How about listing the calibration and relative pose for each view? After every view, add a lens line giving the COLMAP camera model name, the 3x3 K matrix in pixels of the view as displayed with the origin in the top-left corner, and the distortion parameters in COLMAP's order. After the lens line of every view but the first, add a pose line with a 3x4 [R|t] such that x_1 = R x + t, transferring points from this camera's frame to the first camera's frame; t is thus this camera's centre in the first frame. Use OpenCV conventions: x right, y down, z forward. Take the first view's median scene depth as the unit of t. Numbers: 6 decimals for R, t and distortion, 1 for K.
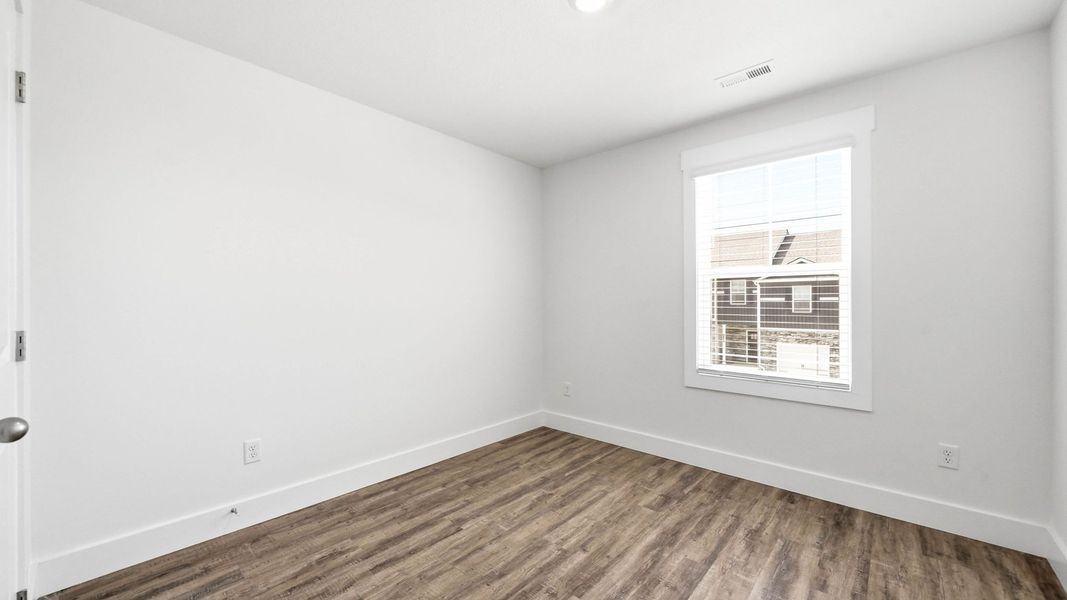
lens RADIAL K [[411.2, 0, 530.6], [0, 411.2, 296.2], [0, 0, 1]] dist [-0.002210, -0.000604]
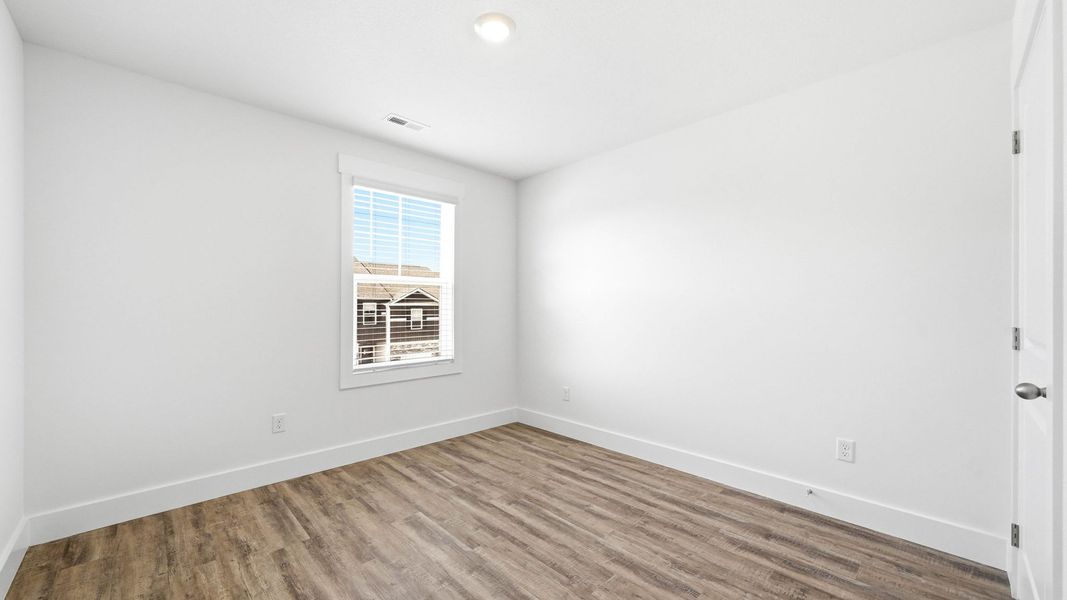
lens RADIAL K [[411.2, 0, 532.1], [0, 411.2, 305.1], [0, 0, 1]] dist [-0.002210, -0.000604]
pose [[0.053560, 0.004241, 0.998556, -0.646196], [-0.002761, 0.999988, -0.004099, -0.032863], [-0.998561, -0.002538, 0.053571, 0.539867]]
